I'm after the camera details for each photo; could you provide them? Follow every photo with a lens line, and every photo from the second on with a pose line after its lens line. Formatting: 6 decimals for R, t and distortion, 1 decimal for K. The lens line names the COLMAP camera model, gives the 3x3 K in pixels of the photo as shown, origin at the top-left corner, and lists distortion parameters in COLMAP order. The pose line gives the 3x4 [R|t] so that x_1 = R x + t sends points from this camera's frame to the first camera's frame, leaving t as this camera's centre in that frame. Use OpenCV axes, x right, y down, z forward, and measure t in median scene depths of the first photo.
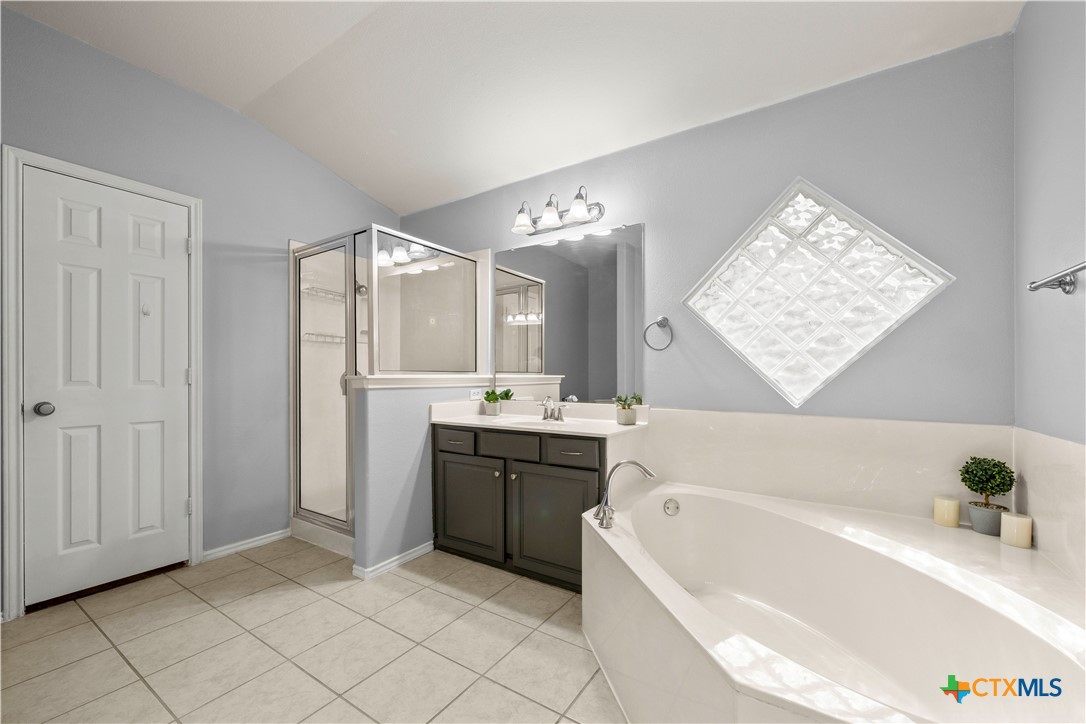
lens RADIAL K [[433.5, 0, 544.0], [0, 433.5, 372.8], [0, 0, 1]] dist [0.000169, -0.000099]
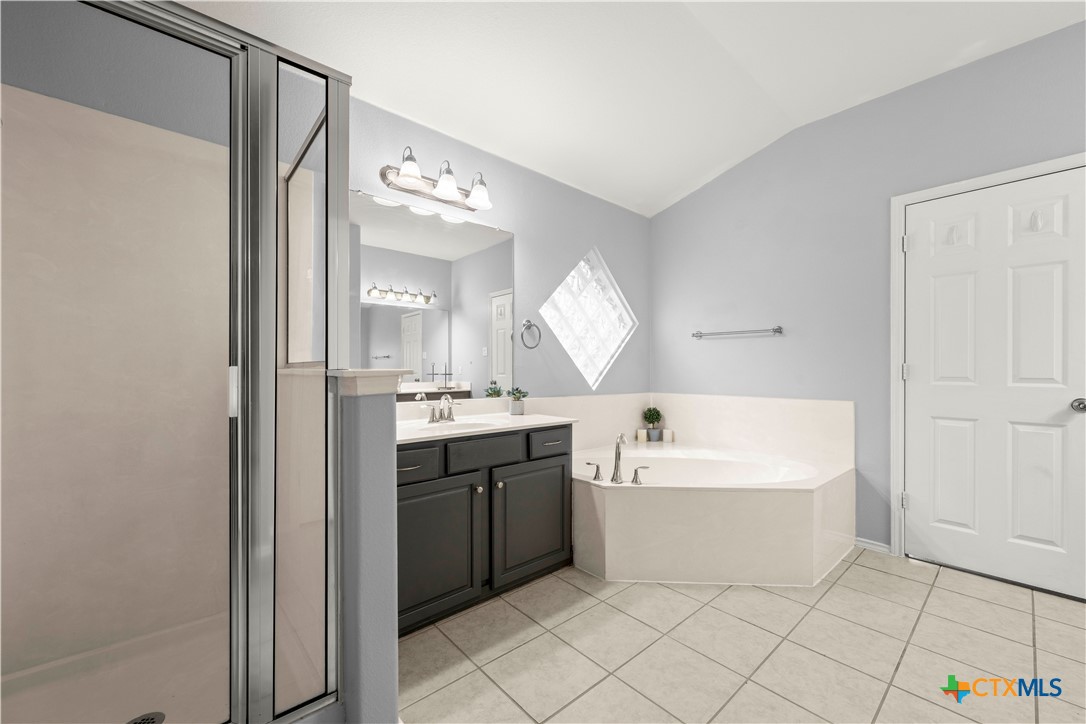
lens RADIAL K [[433.5, 0, 544.6], [0, 433.5, 368.3], [0, 0, 1]] dist [0.000169, -0.000099]
pose [[0.253854, 0.008090, 0.967209, -0.917136], [-0.003712, 0.999966, -0.007390, 0.010485], [-0.967235, -0.001714, 0.253875, 0.708018]]
